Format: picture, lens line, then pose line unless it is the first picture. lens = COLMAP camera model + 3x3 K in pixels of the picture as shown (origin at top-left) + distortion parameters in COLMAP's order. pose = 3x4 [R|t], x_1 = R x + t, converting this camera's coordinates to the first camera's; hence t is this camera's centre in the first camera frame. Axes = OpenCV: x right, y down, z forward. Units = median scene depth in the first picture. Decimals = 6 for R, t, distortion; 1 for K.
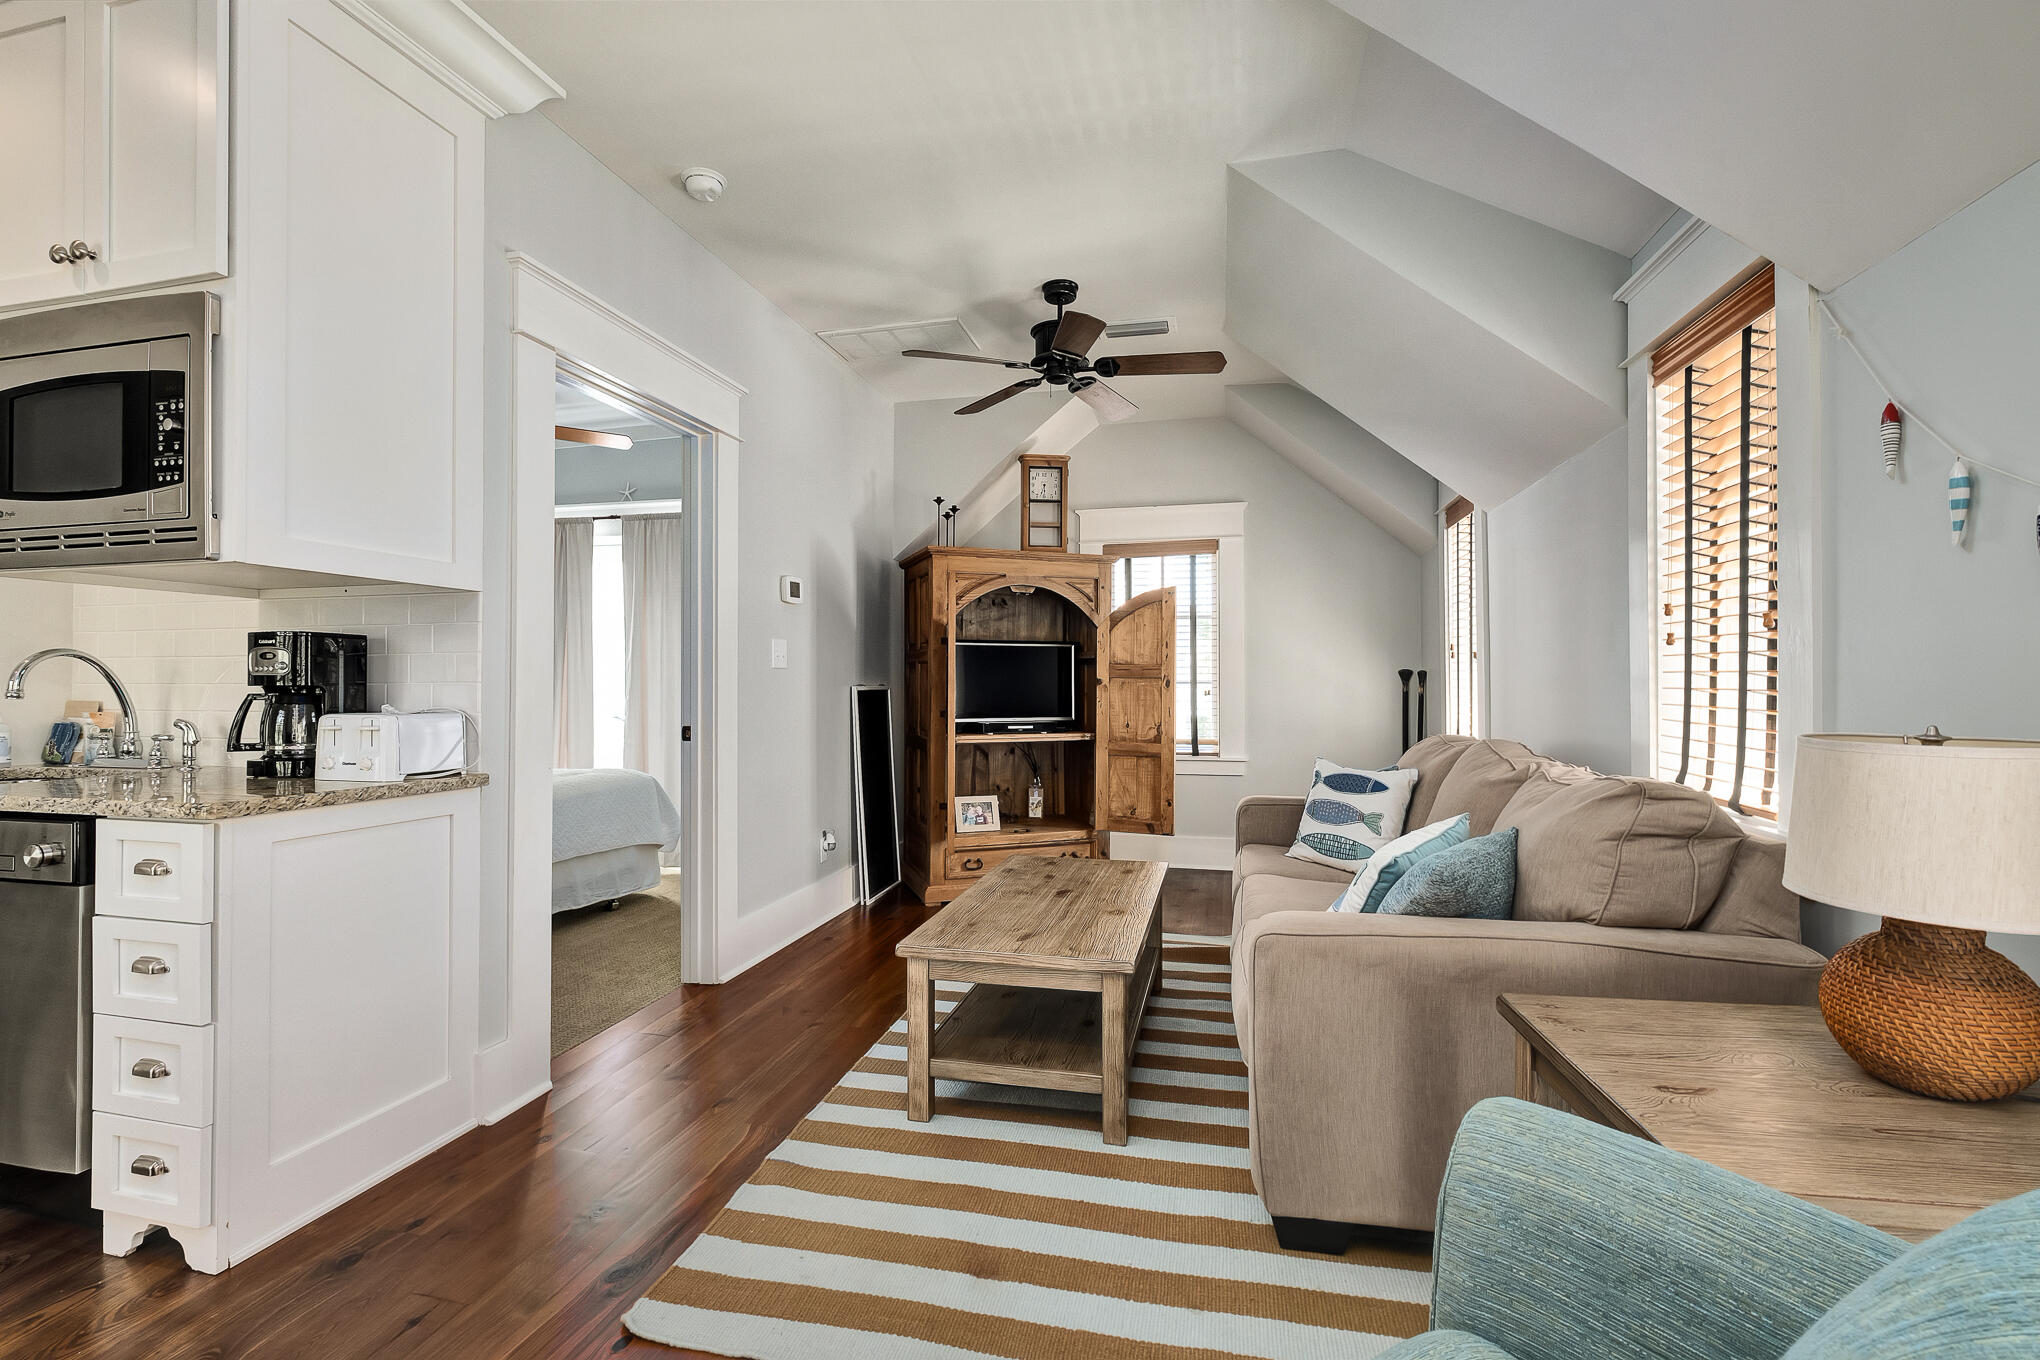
lens RADIAL K [[898.0, 0, 1015.6], [0, 898.0, 677.5], [0, 0, 1]] dist [0.000605, -0.000104]
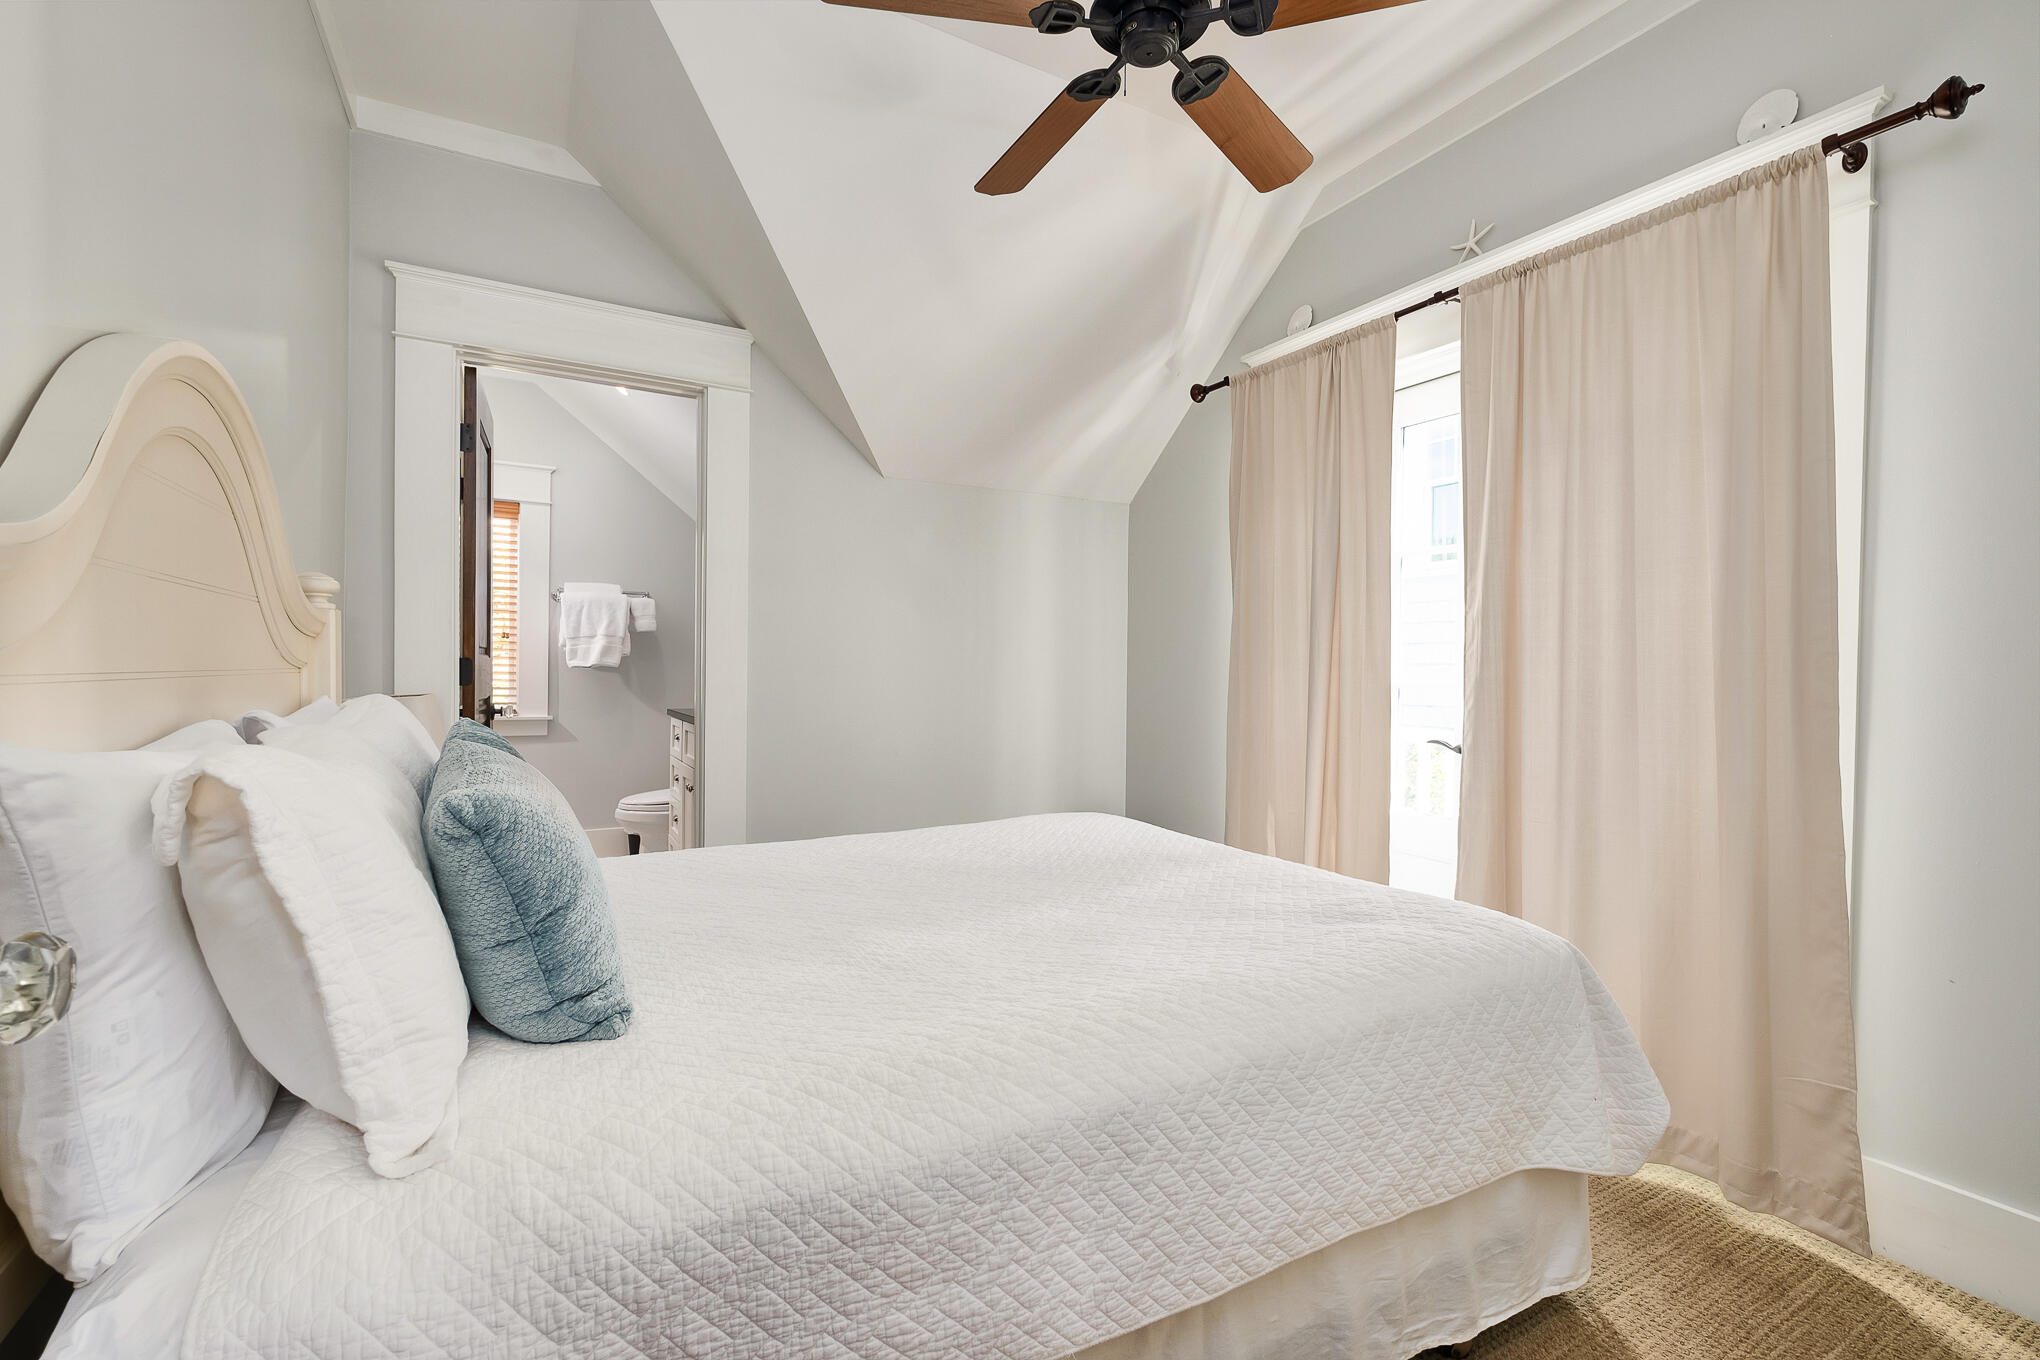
lens RADIAL K [[898.0, 0, 1015.4], [0, 898.0, 679.4], [0, 0, 1]] dist [0.000605, -0.000104]
pose [[0.675597, 0.008628, -0.737220, -0.252537], [-0.003012, 0.999955, 0.008943, 0.005995], [0.737265, -0.003821, 0.675593, 0.527258]]
